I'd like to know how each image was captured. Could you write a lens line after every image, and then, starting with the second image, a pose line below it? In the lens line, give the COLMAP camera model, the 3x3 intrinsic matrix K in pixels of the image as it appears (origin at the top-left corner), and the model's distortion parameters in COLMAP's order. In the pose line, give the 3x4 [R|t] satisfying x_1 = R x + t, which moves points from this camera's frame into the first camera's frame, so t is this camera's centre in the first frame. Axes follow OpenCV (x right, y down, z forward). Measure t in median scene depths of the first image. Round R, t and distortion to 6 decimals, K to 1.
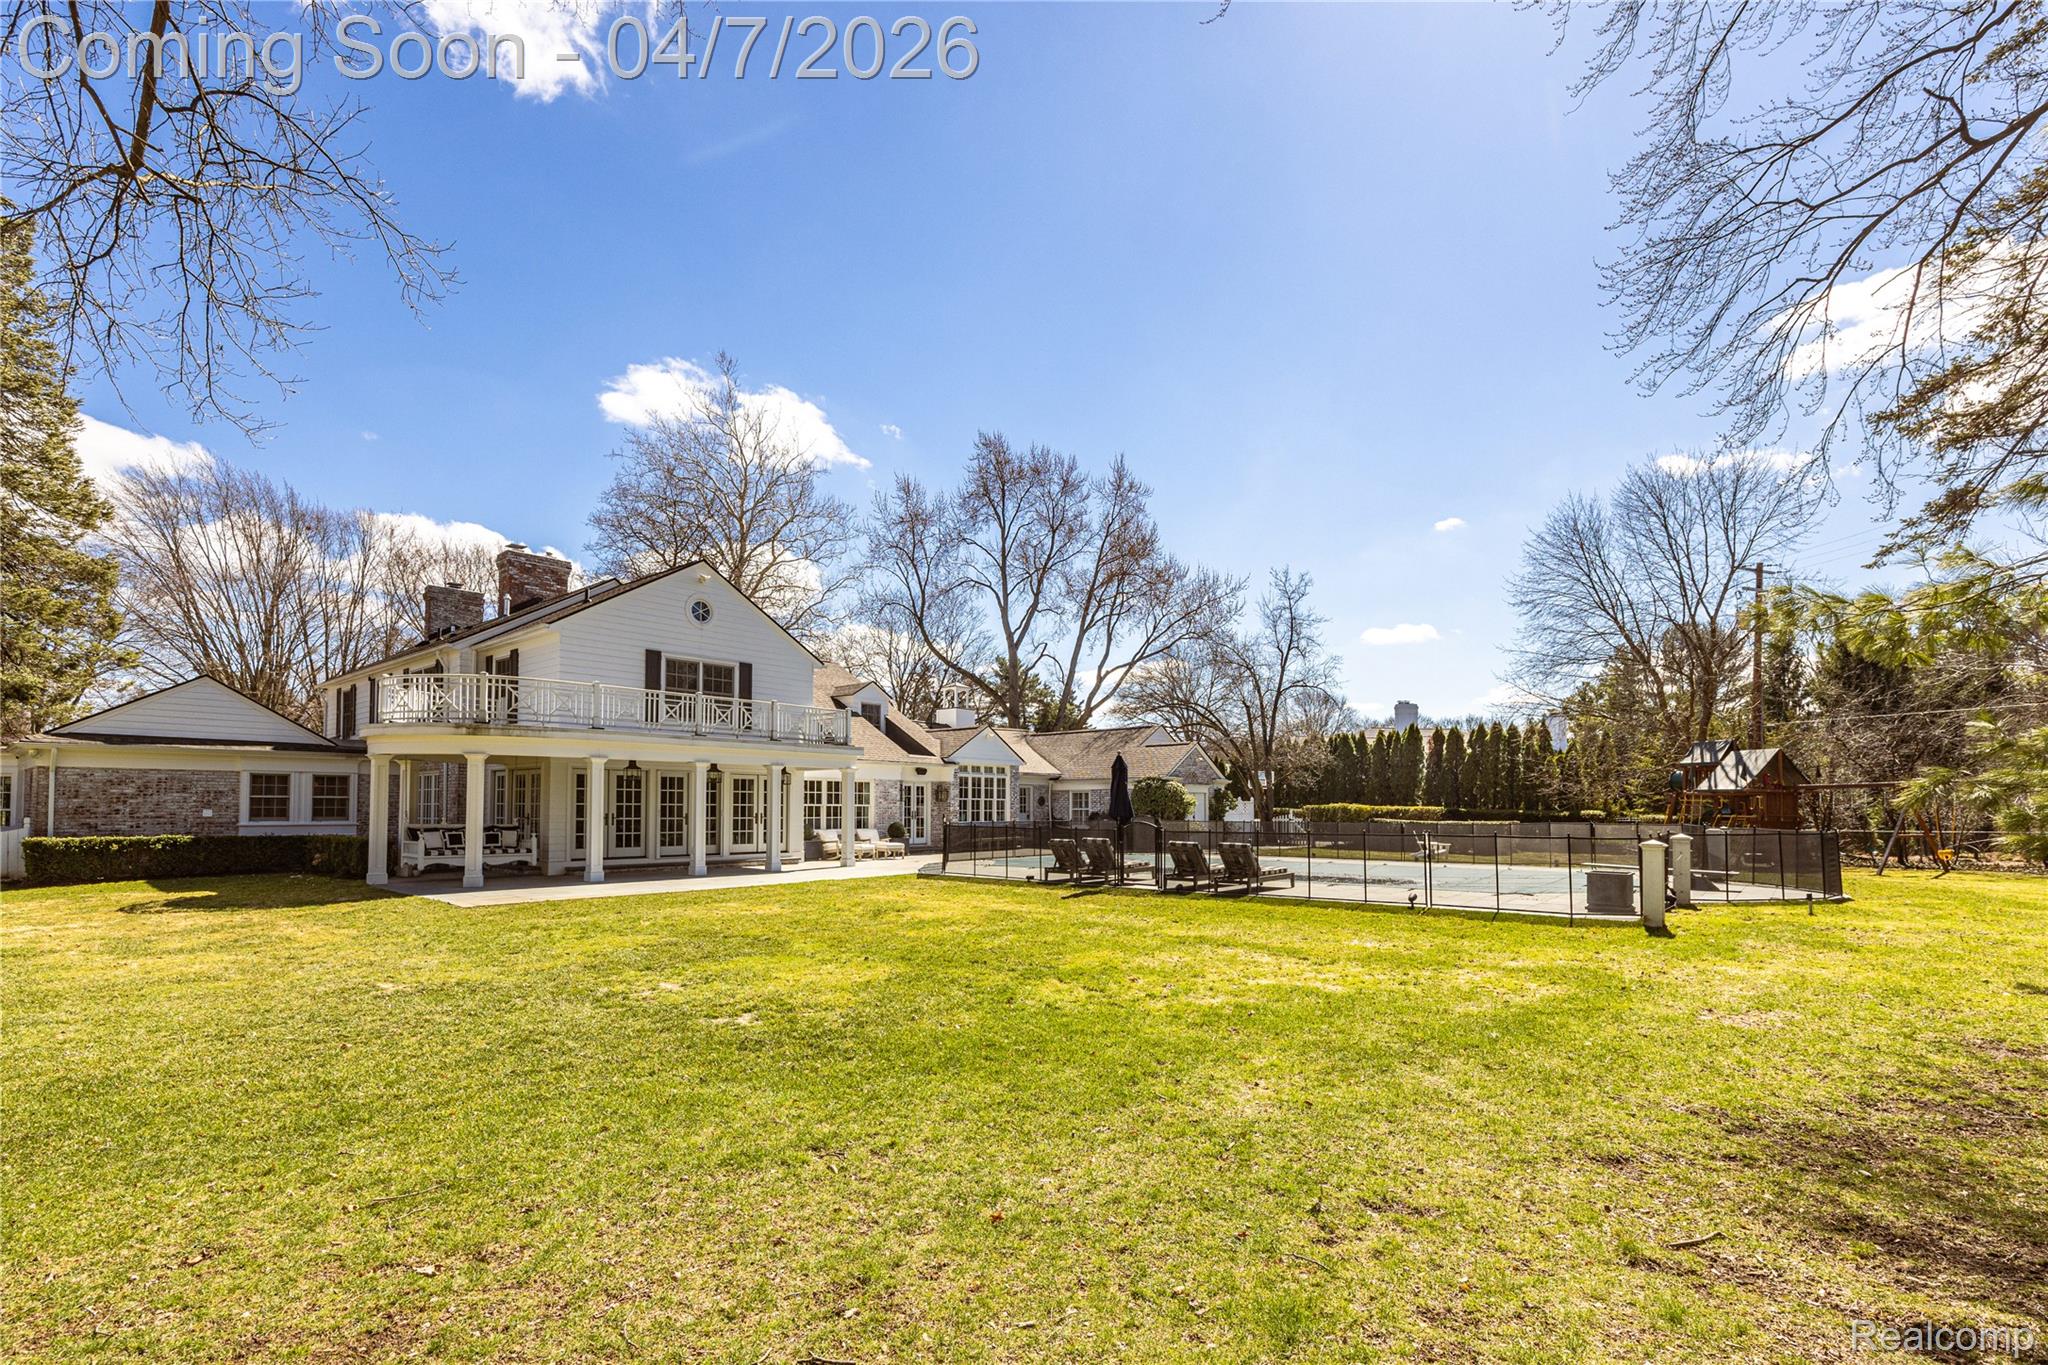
lens RADIAL K [[835.9, 0, 977.8], [0, 835.9, 778.5], [0, 0, 1]] dist [0.000350, 0.000114]
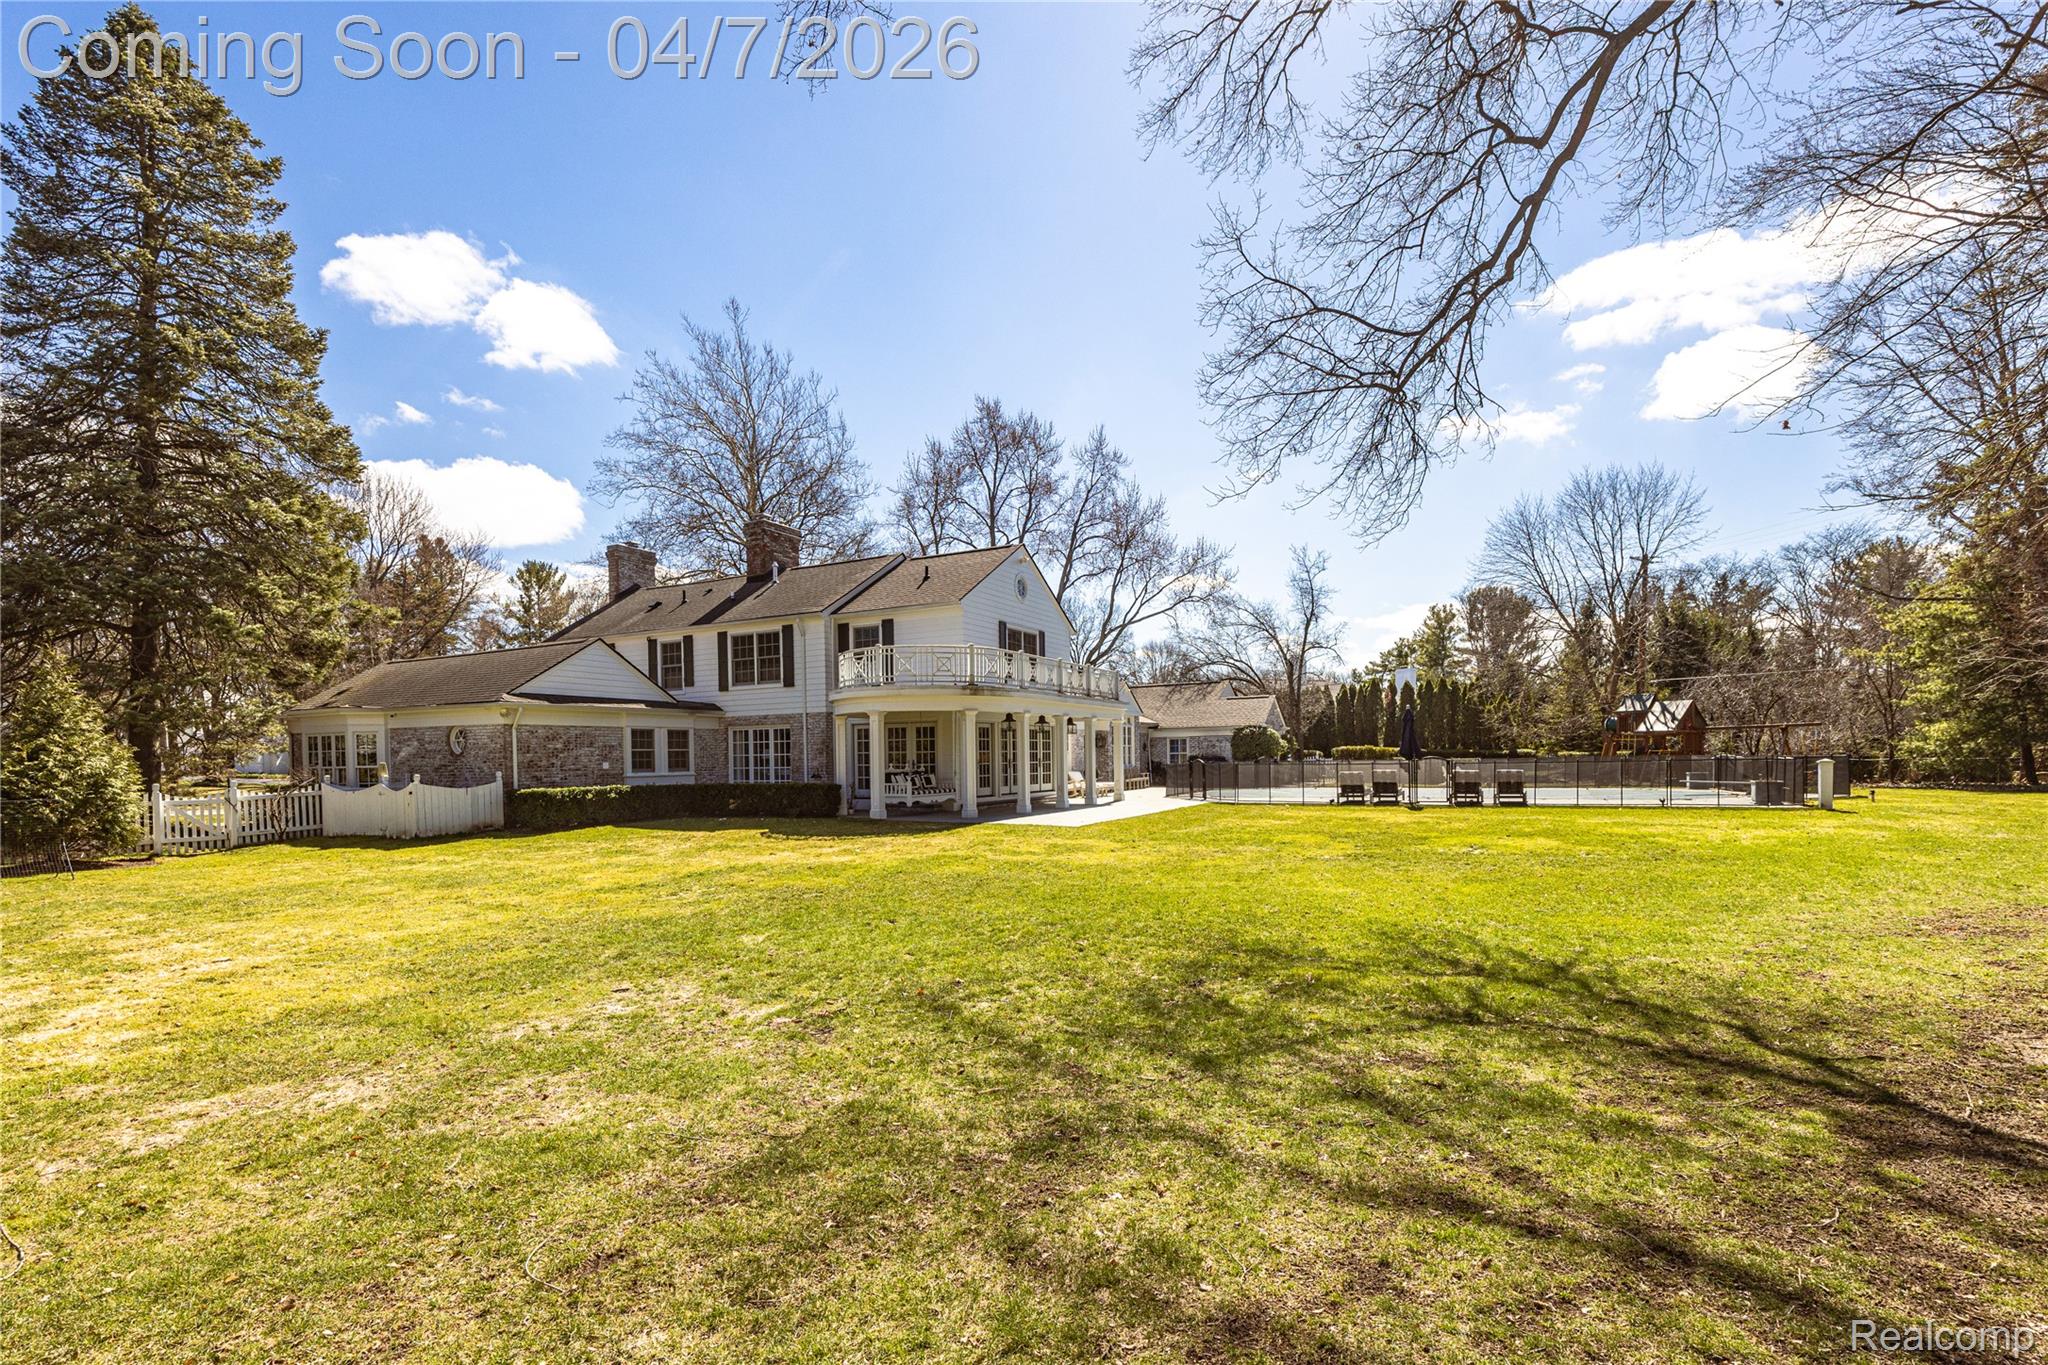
lens RADIAL K [[835.9, 0, 977.8], [0, 835.9, 778.5], [0, 0, 1]] dist [0.000350, 0.000114]
pose [[0.981824, -0.020866, 0.188642, -0.497889], [0.009296, 0.998032, 0.062011, -0.003978], [-0.189565, -0.059130, 0.980086, -0.128822]]
